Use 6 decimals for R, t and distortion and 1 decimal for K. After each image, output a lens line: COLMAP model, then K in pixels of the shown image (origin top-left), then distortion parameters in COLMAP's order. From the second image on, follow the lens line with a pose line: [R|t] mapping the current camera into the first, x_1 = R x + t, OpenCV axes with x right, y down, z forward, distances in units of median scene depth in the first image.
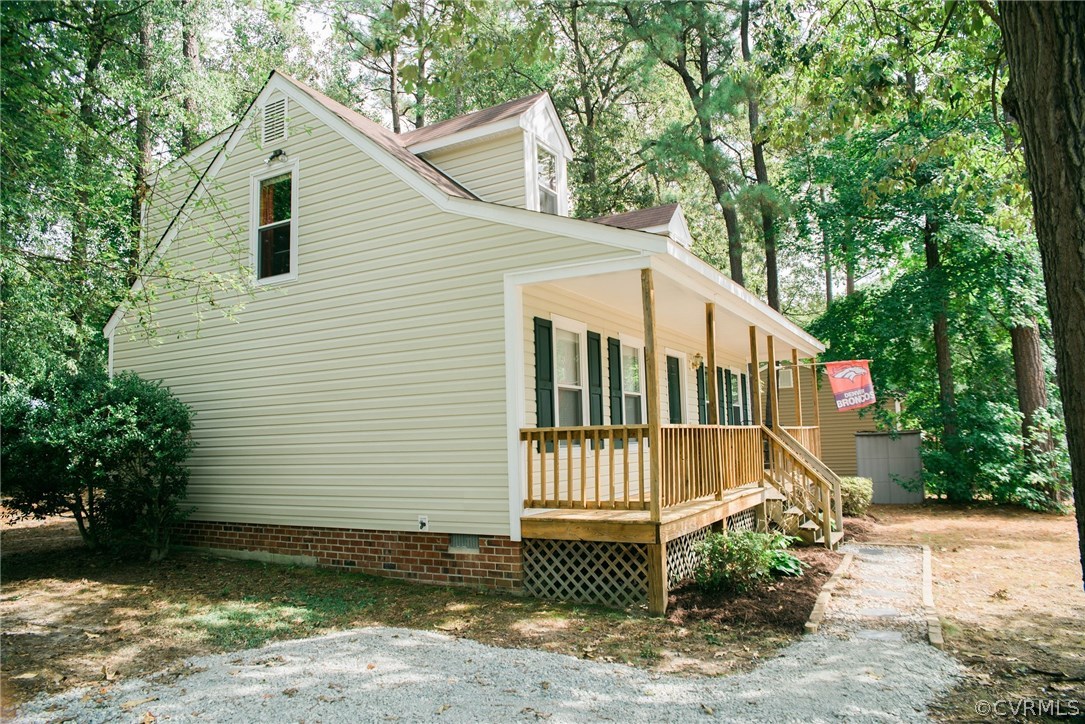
lens RADIAL K [[734.3, 0, 542.5], [0, 734.3, 362.0], [0, 0, 1]] dist [-0.058869, 0.000308]
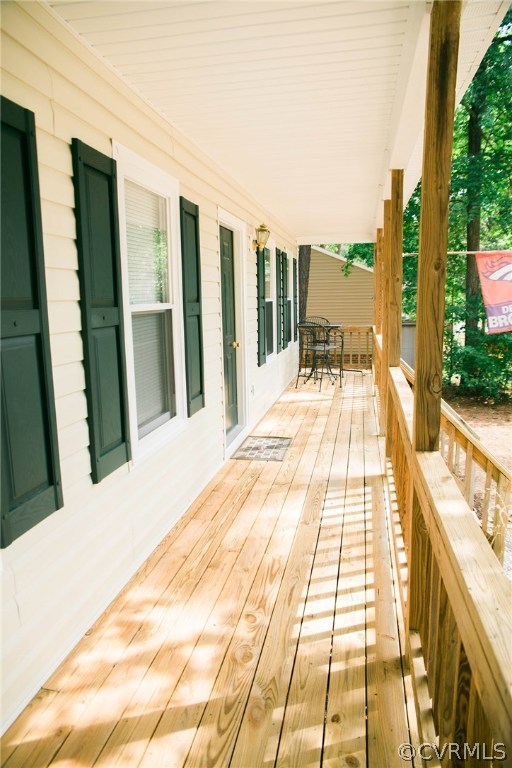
lens RADIAL K [[519.7, 0, 256.0], [0, 519.7, 384.0], [0, 0, 1]] dist [-0.058869, 0.000308]
pose [[0.952887, -0.038935, 0.300816, -0.004295], [-0.042717, 0.964619, 0.260163, -0.013306], [-0.300303, -0.260756, 0.917510, 0.658089]]
